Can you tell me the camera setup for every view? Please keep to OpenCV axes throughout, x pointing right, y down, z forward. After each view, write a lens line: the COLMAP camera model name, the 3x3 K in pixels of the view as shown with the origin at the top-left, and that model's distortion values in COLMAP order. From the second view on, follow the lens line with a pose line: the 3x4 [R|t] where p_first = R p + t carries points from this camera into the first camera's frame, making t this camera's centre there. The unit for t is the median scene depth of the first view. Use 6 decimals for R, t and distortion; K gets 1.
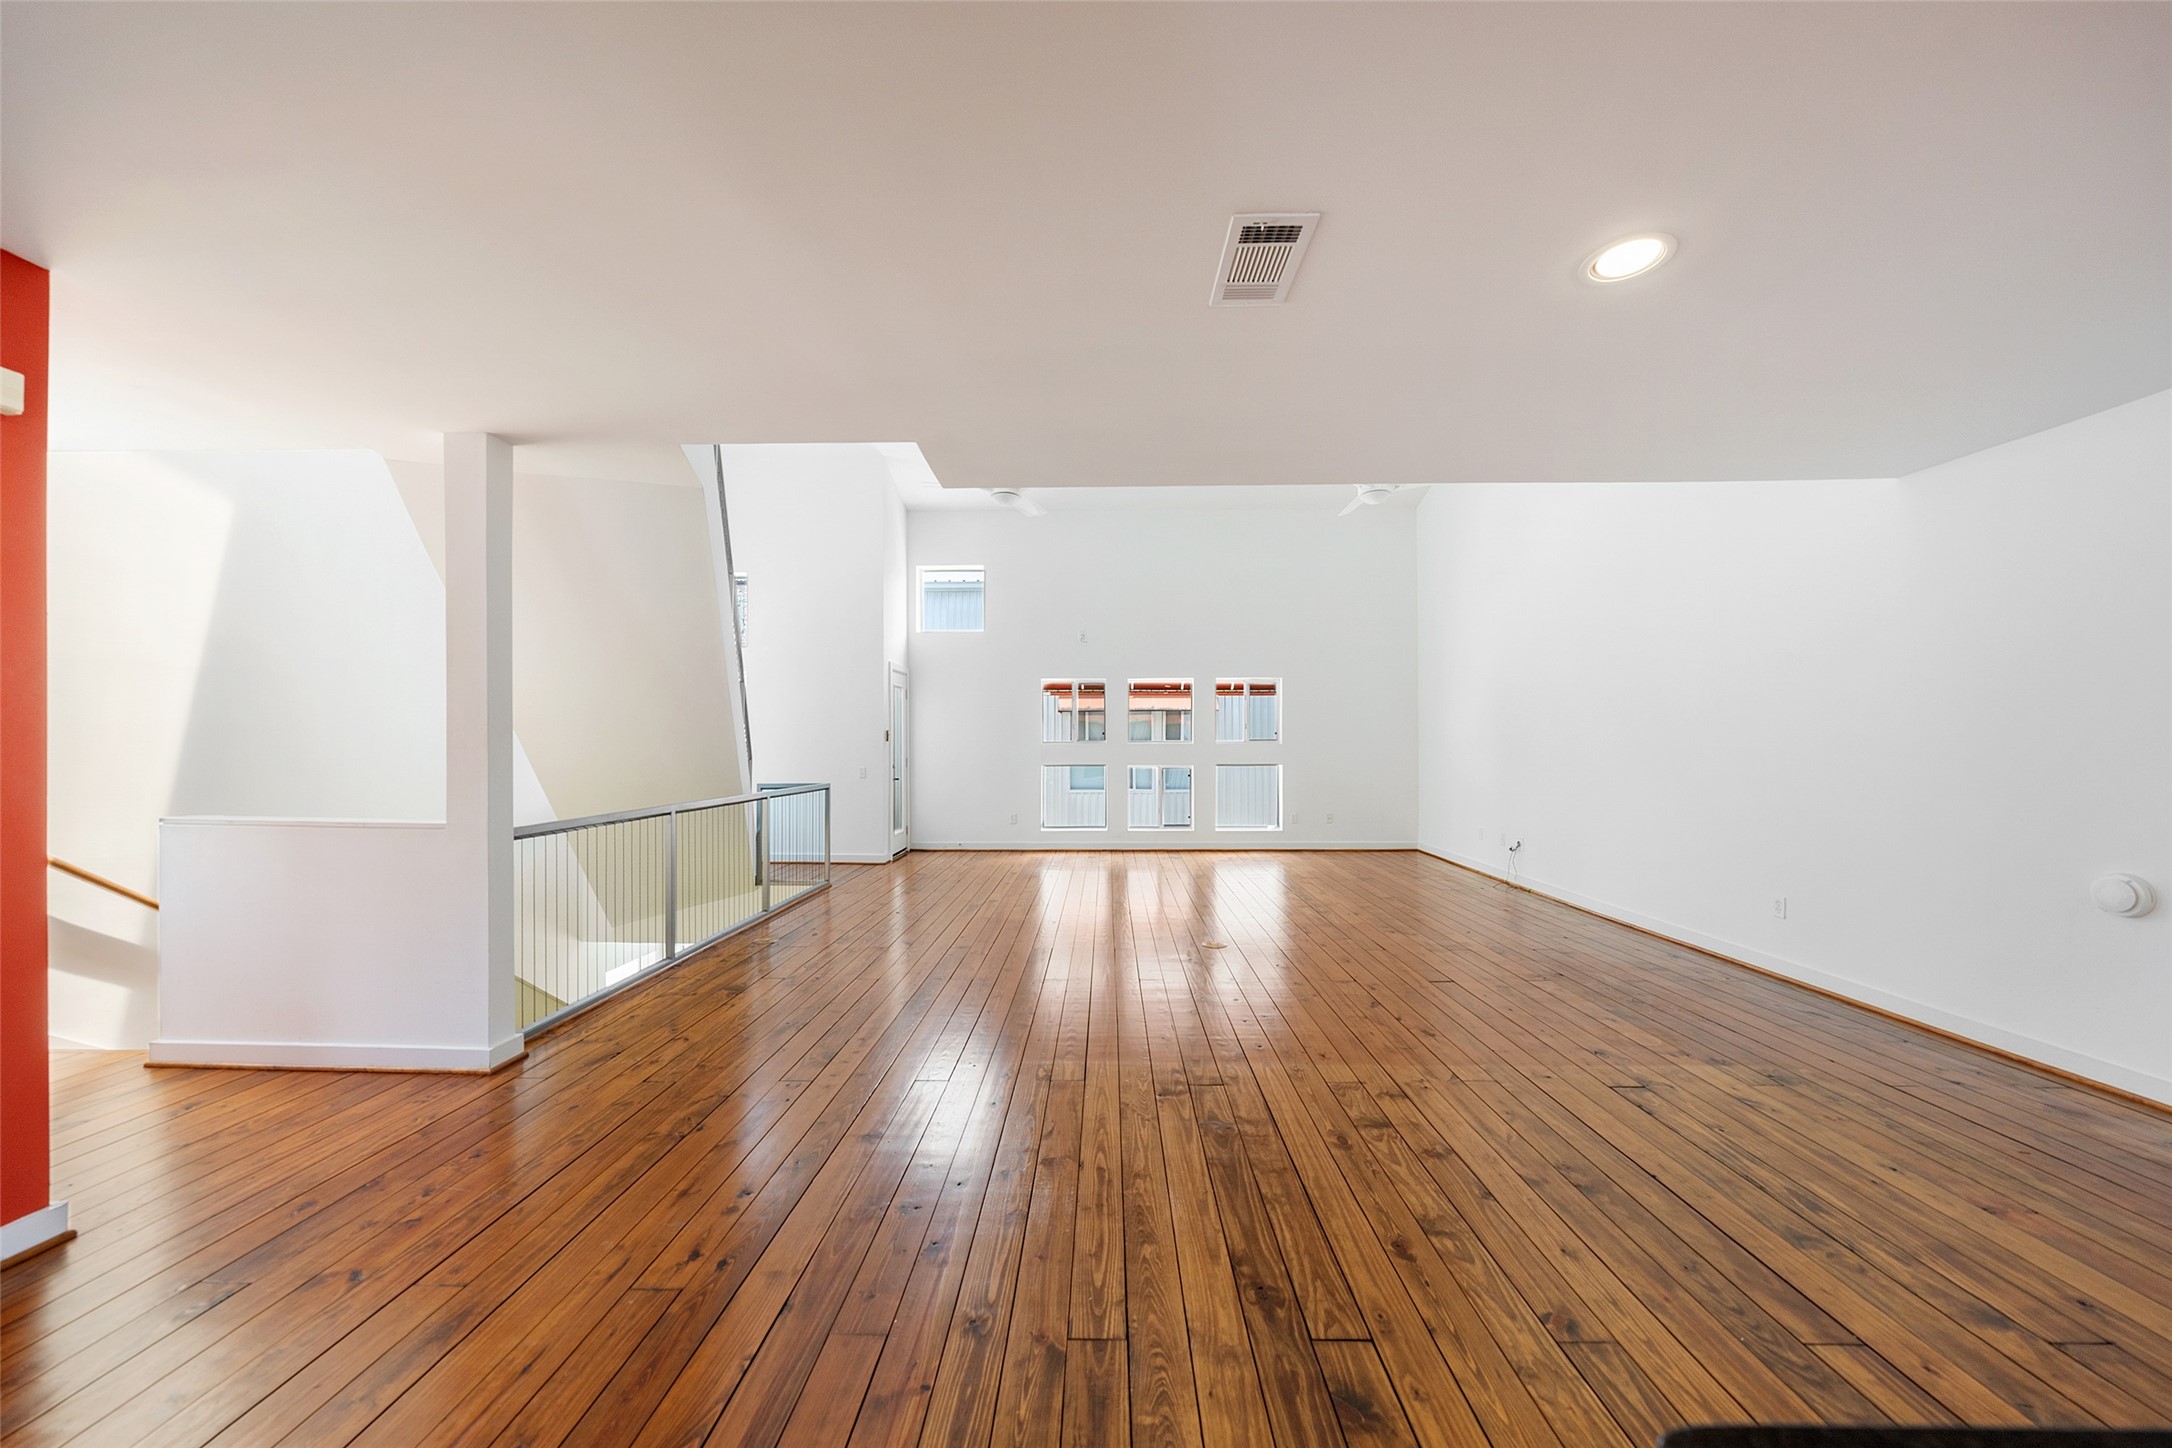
lens RADIAL K [[749.7, 0, 1082.8], [0, 749.7, 742.2], [0, 0, 1]] dist [-0.003116, 0.000199]
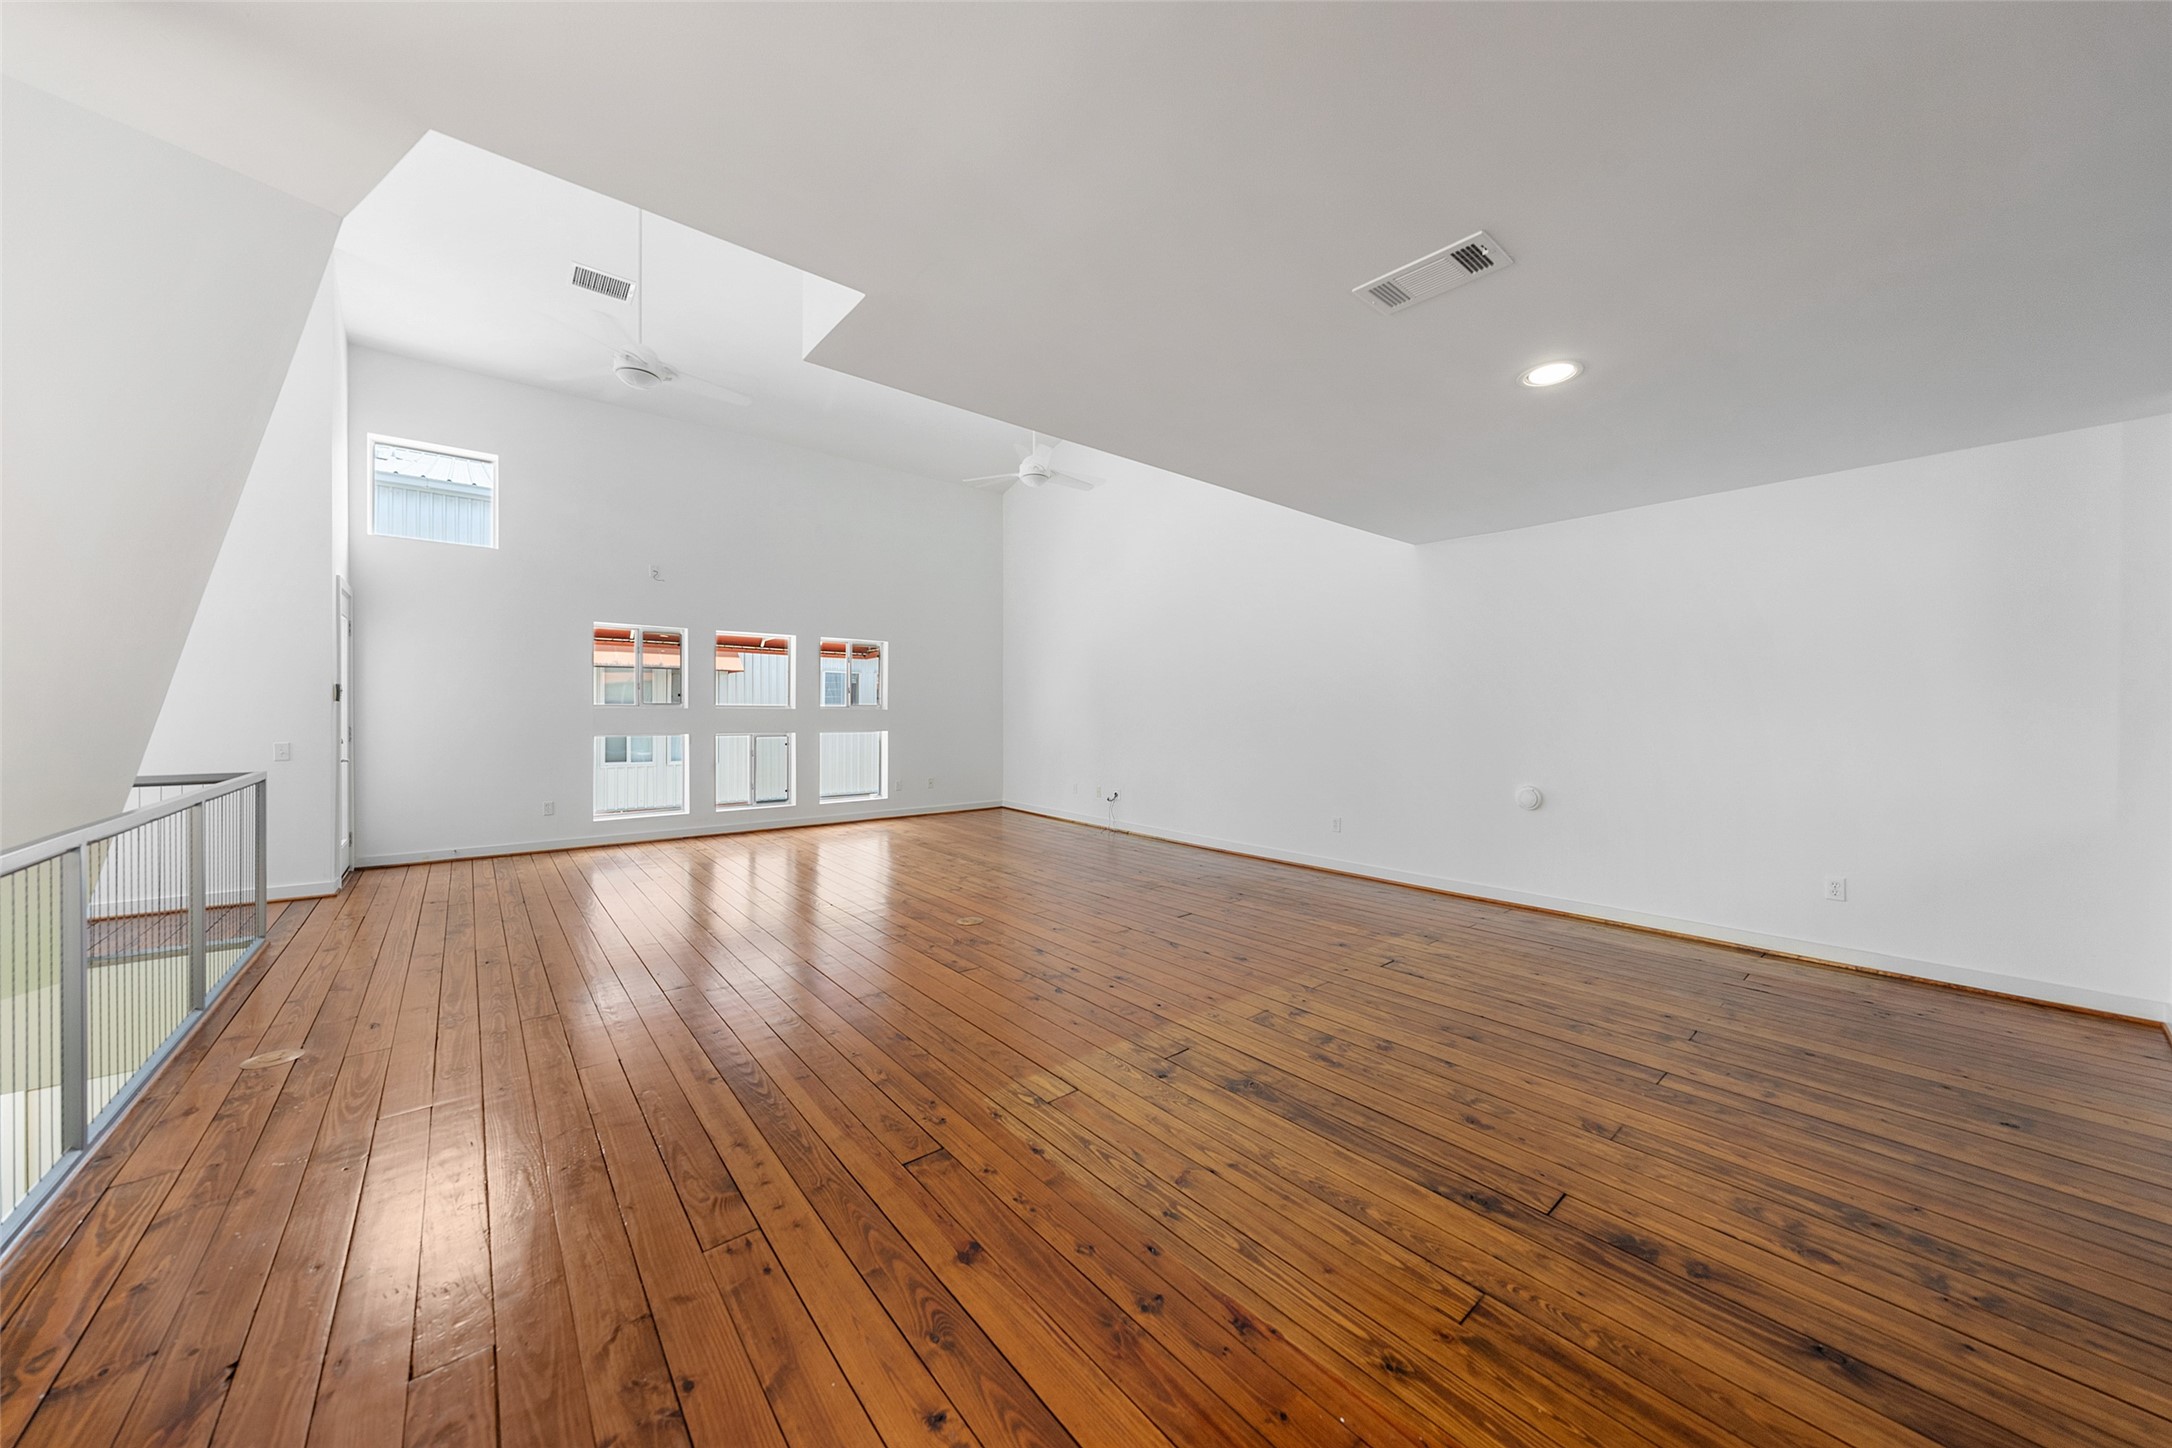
lens RADIAL K [[749.7, 0, 1067.8], [0, 749.7, 713.2], [0, 0, 1]] dist [-0.003116, 0.000199]
pose [[0.755441, 0.001381, 0.655216, -0.197448], [-0.007877, 0.999945, 0.006974, -0.000606], [-0.655170, -0.010429, 0.755410, 0.114072]]
